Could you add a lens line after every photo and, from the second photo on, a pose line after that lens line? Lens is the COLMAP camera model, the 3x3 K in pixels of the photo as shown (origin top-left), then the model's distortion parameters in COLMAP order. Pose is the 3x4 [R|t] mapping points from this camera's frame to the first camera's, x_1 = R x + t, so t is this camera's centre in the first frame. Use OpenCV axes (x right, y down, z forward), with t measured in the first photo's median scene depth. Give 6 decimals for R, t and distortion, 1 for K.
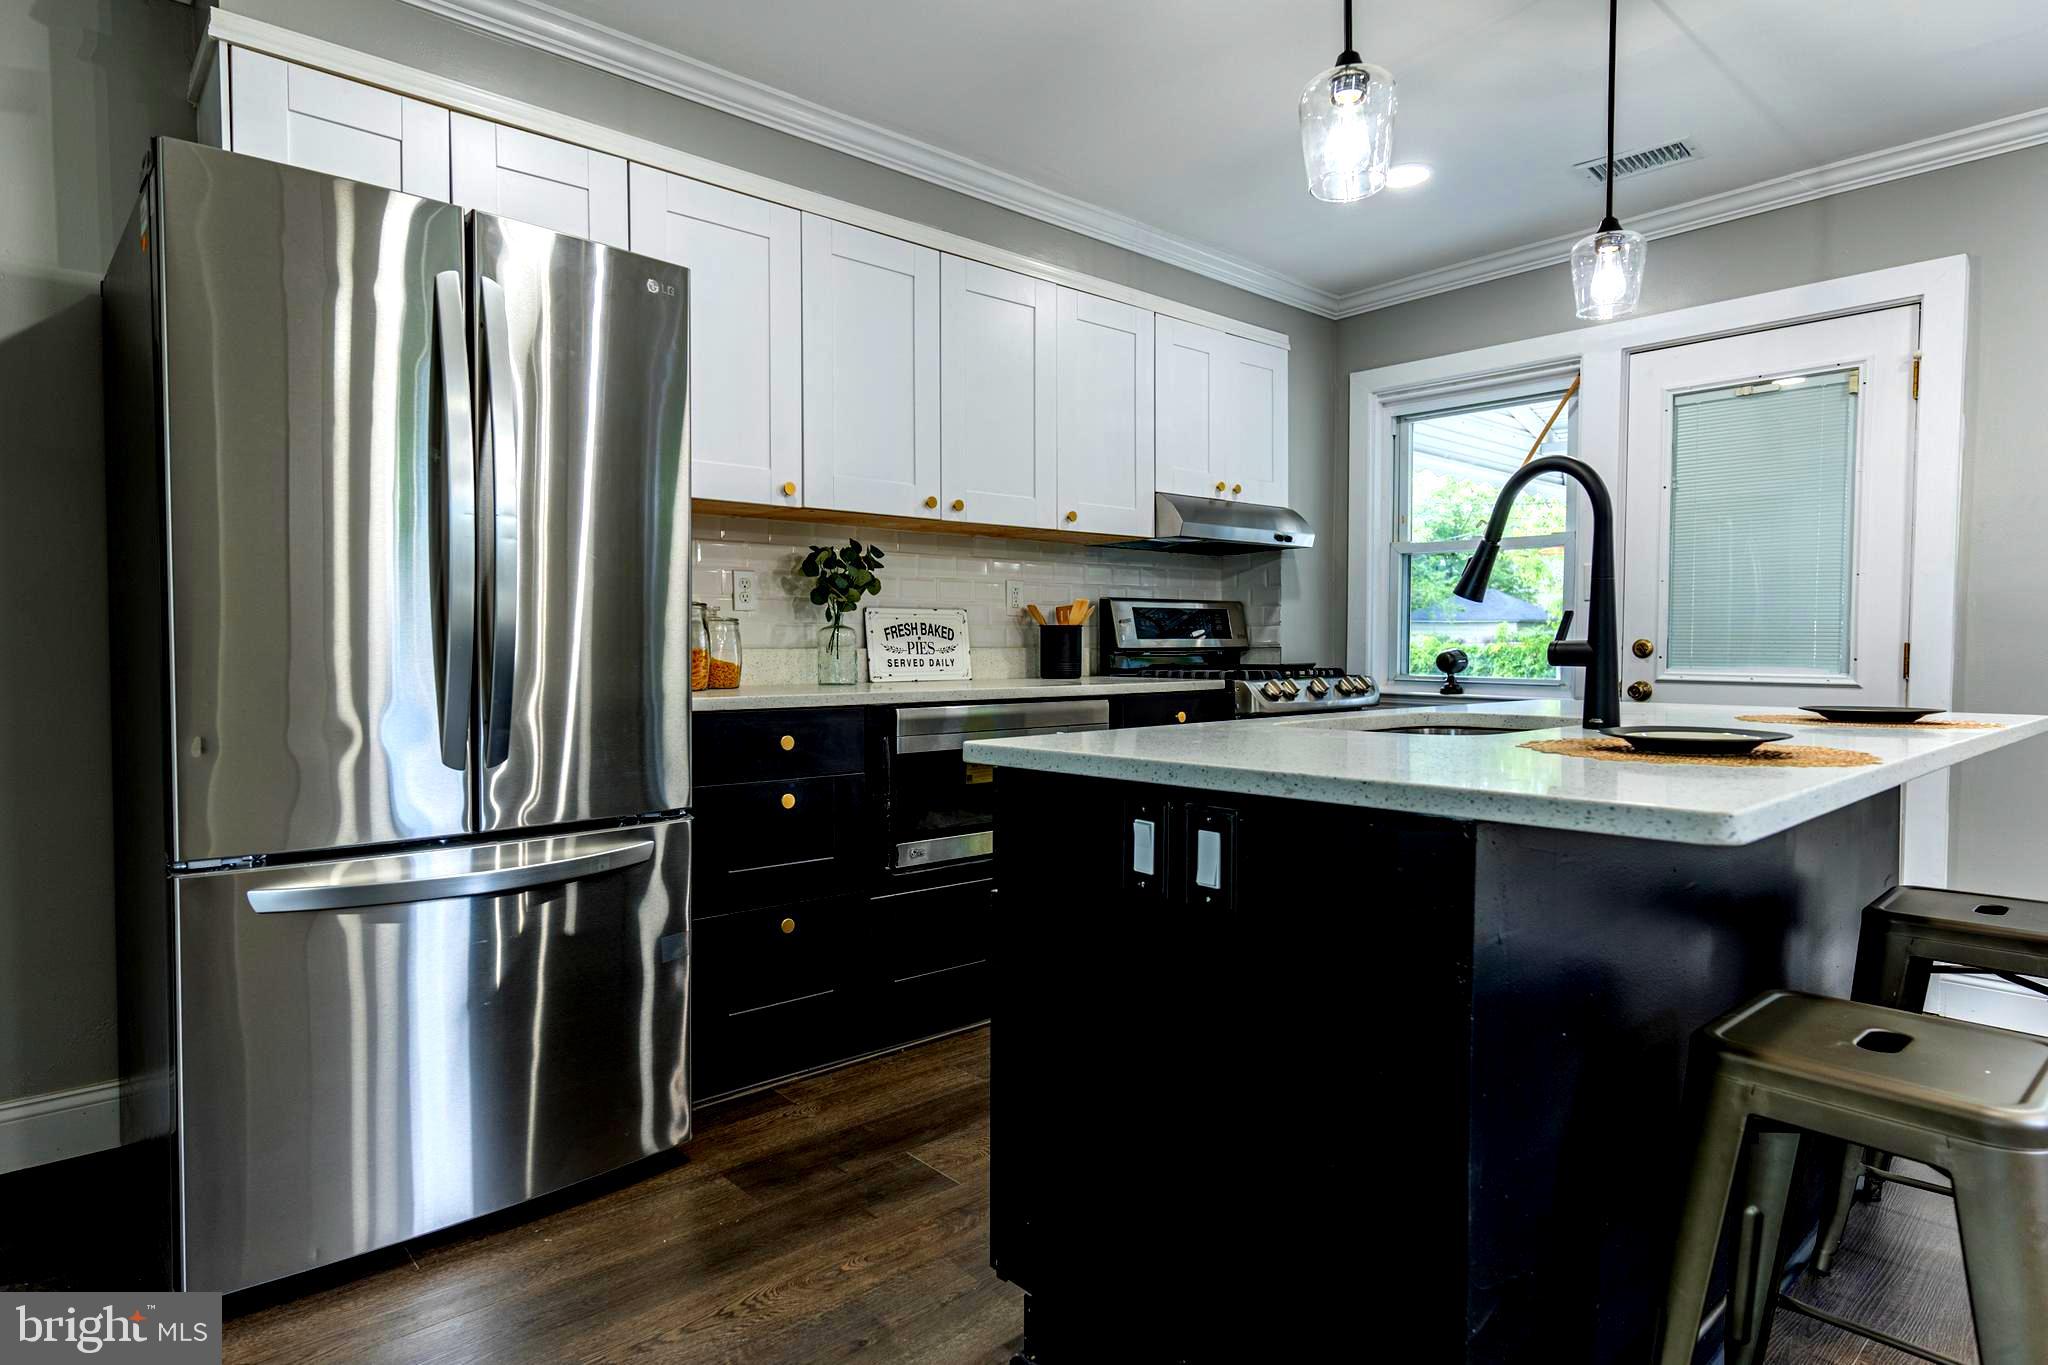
lens RADIAL K [[1128.6, 0, 1021.3], [0, 1128.6, 677.7], [0, 0, 1]] dist [0.005225, -0.000496]
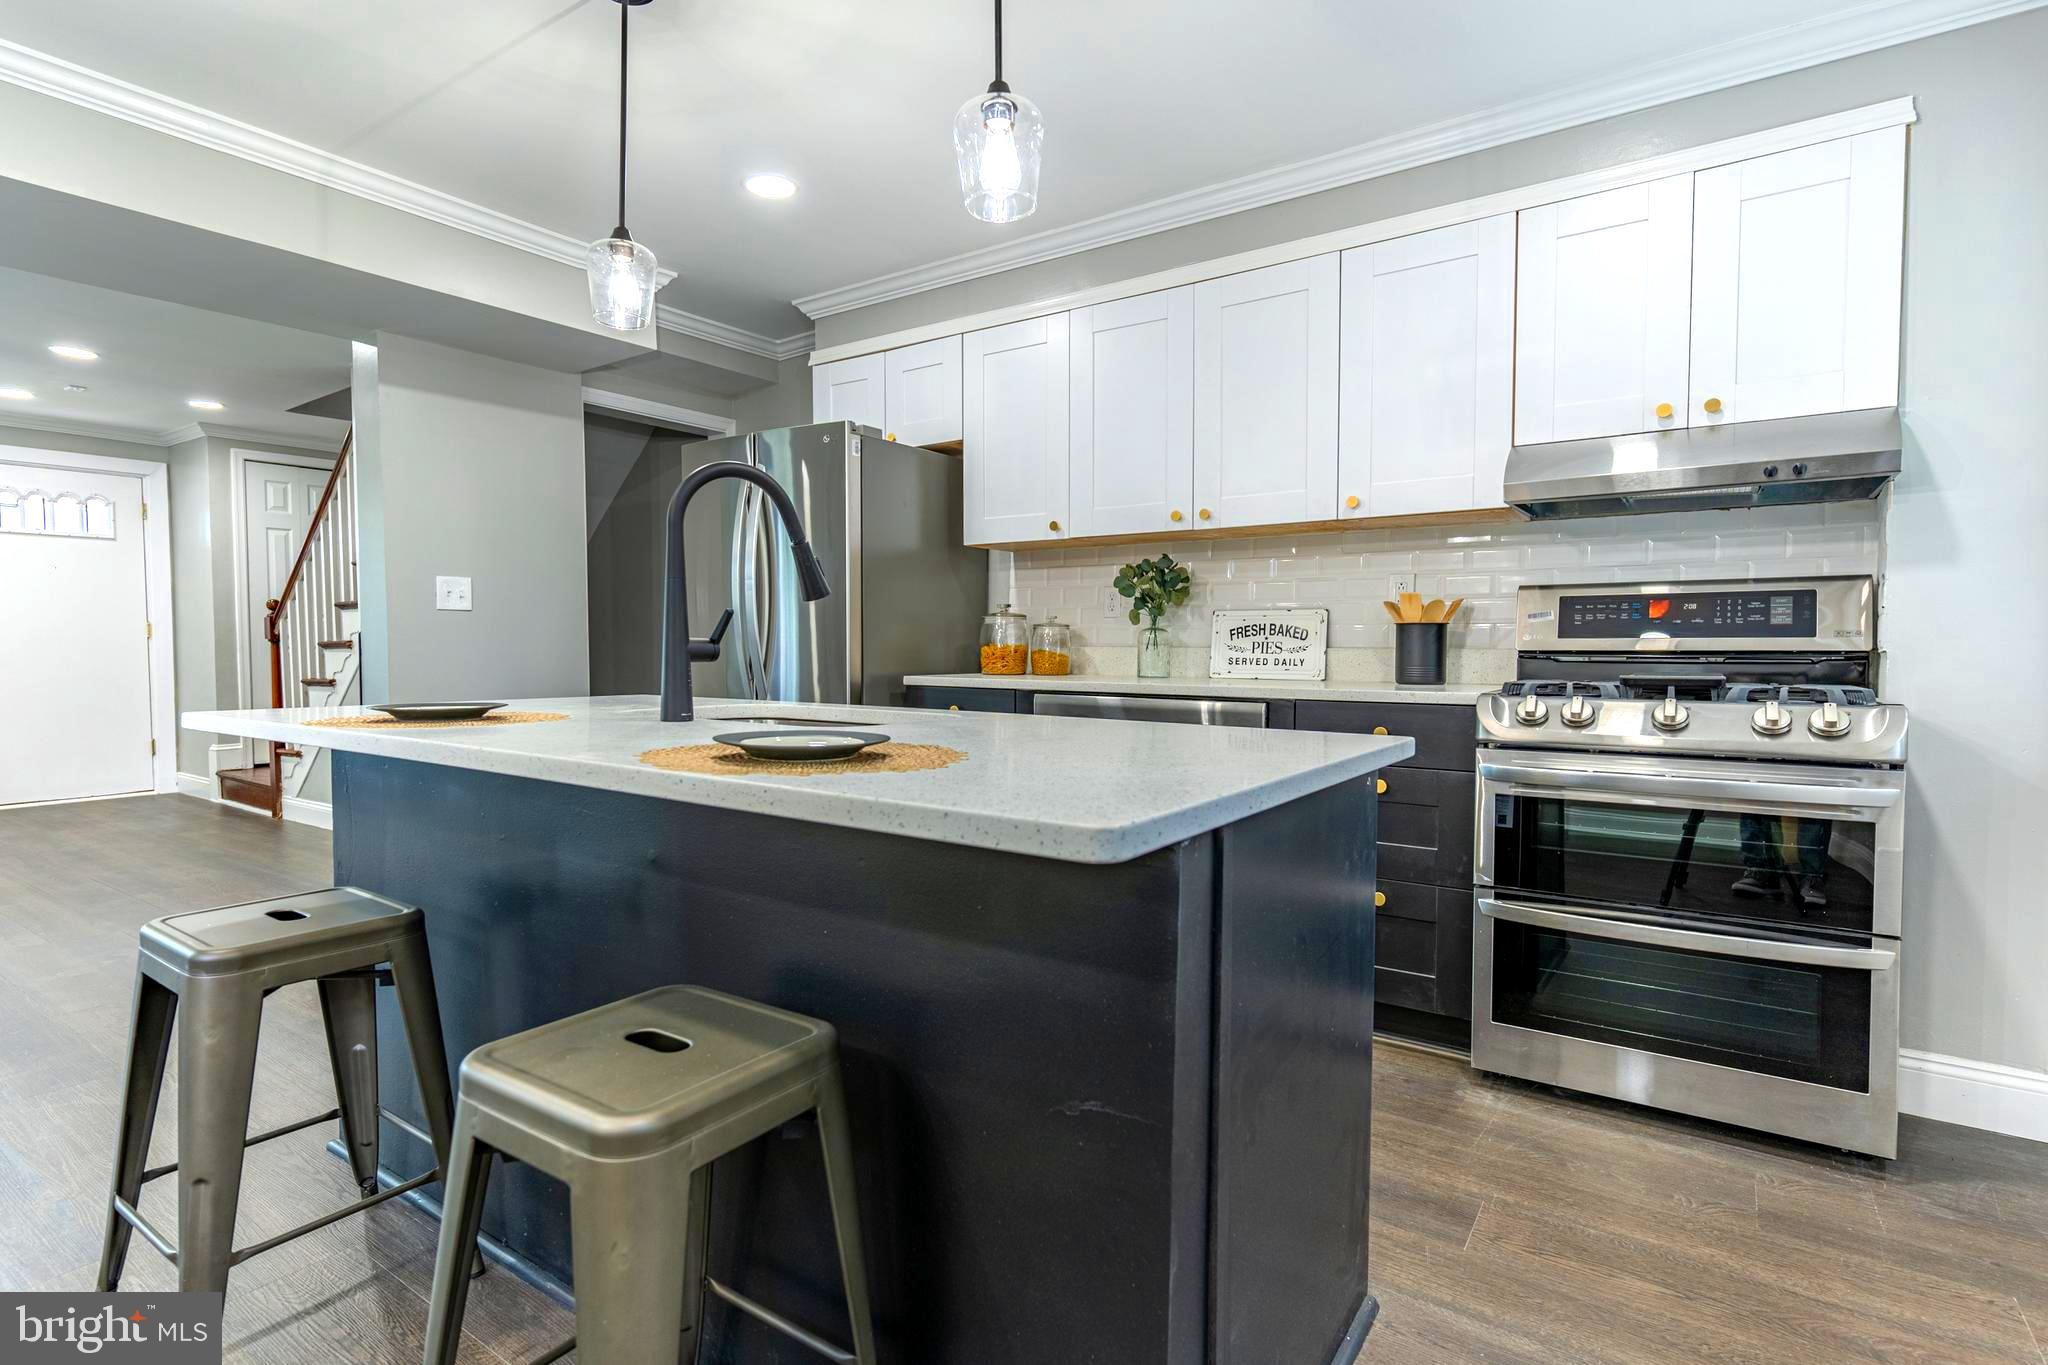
lens RADIAL K [[991.6, 0, 1018.0], [0, 991.6, 687.2], [0, 0, 1]] dist [0.000513, 0.002378]
pose [[0.236488, 0.041698, -0.970739, 0.748450], [-0.034156, 0.998818, 0.034583, -0.013538], [0.971034, 0.024978, 0.237633, 0.552209]]
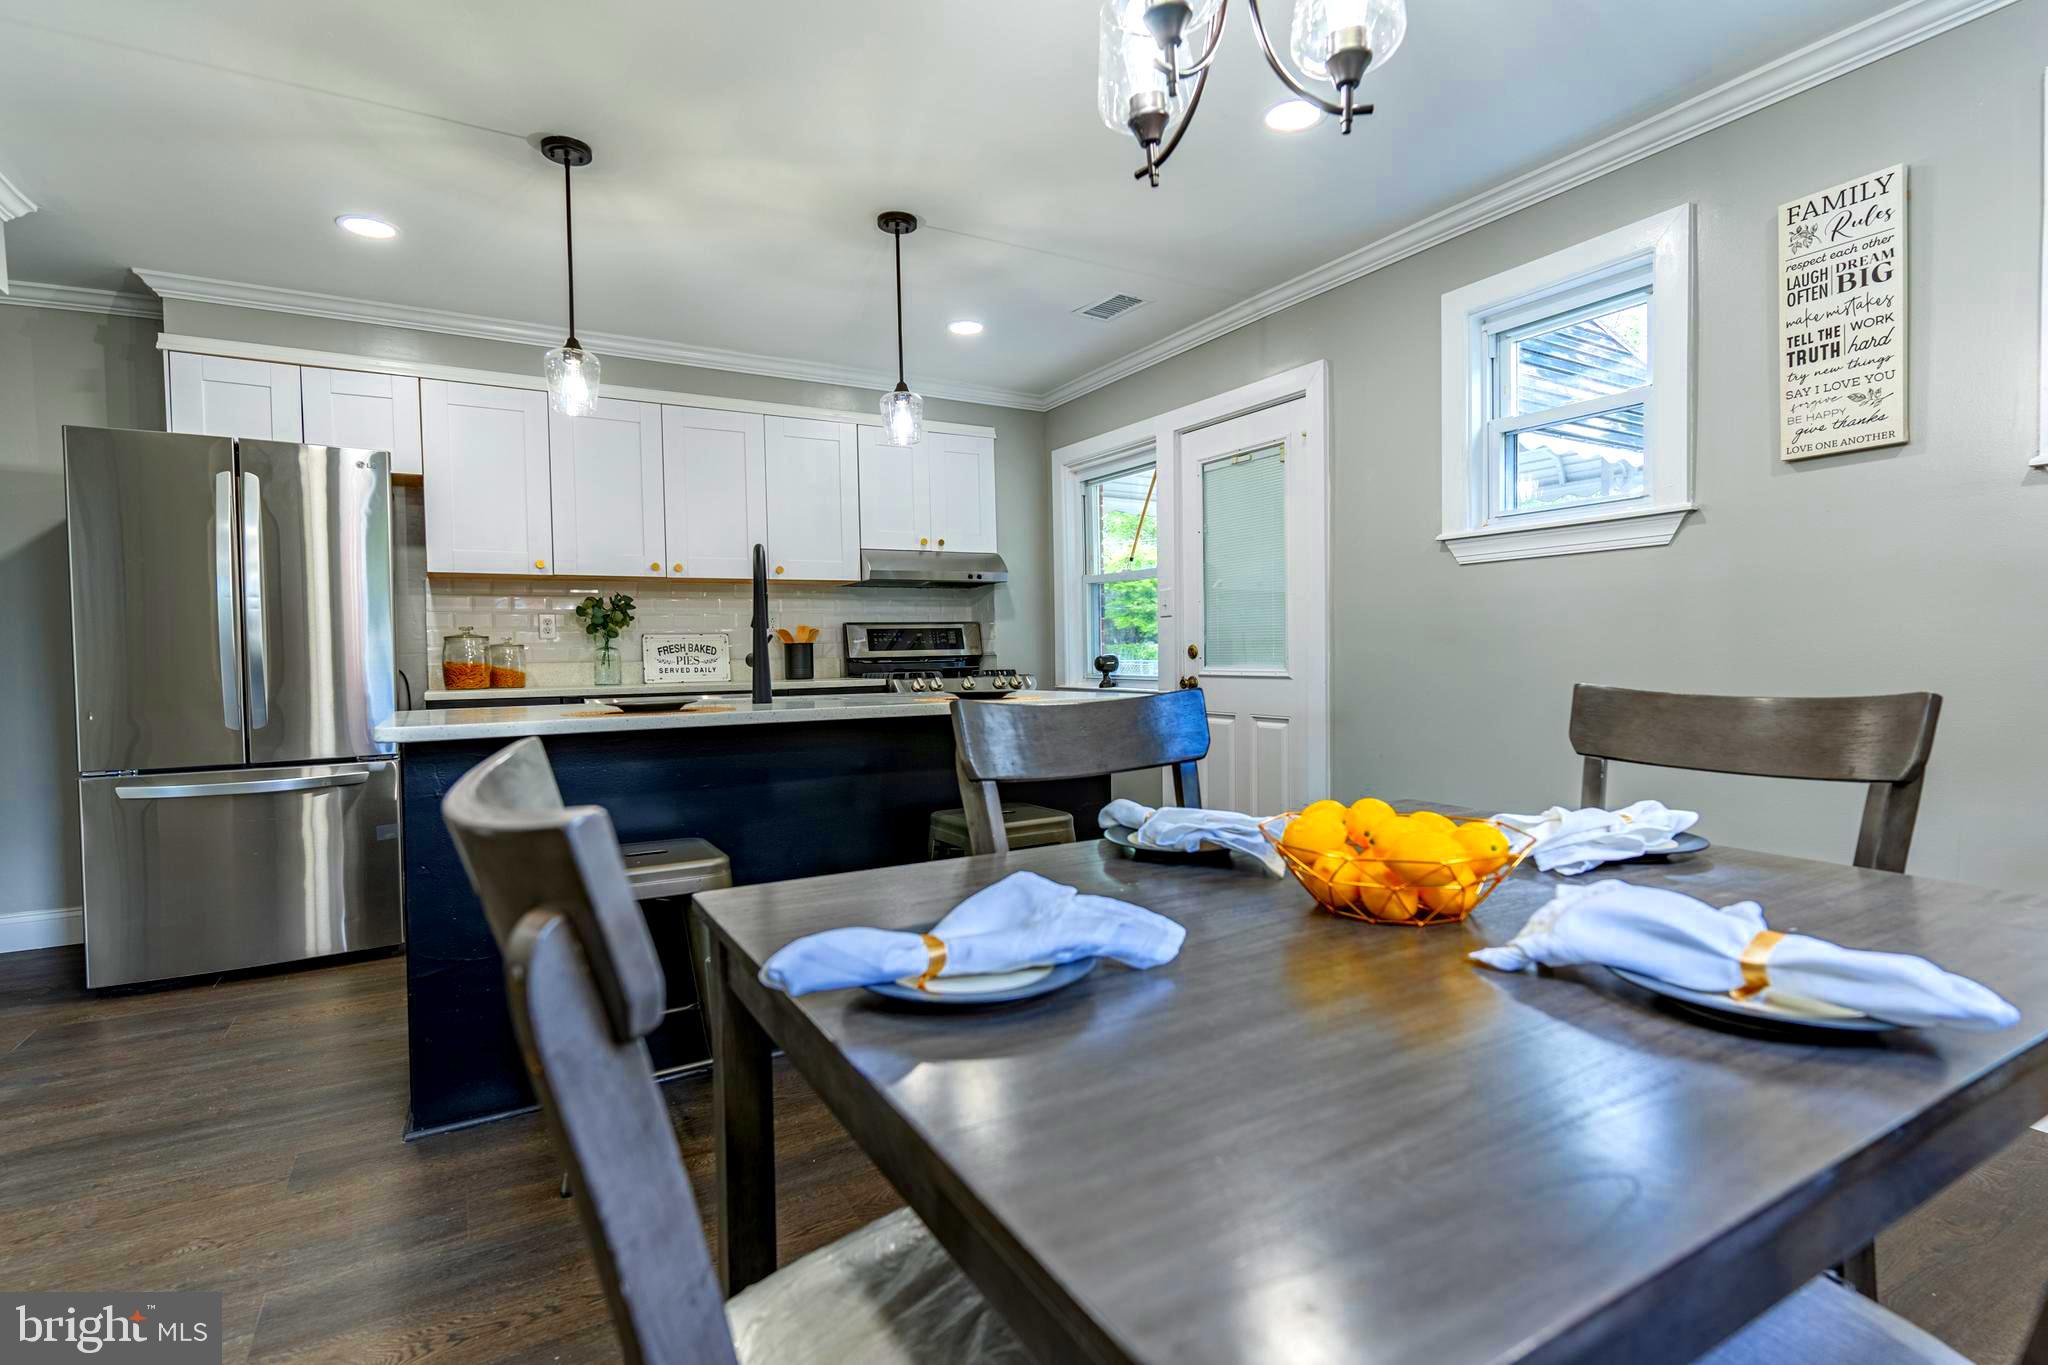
lens RADIAL K [[991.6, 0, 1029.0], [0, 991.6, 680.4], [0, 0, 1]] dist [0.000513, 0.002378]
pose [[0.980361, -0.012527, -0.196812, 0.613593], [0.012252, 0.999922, -0.002610, 0.009381], [0.196830, 0.000148, 0.980438, -0.207463]]
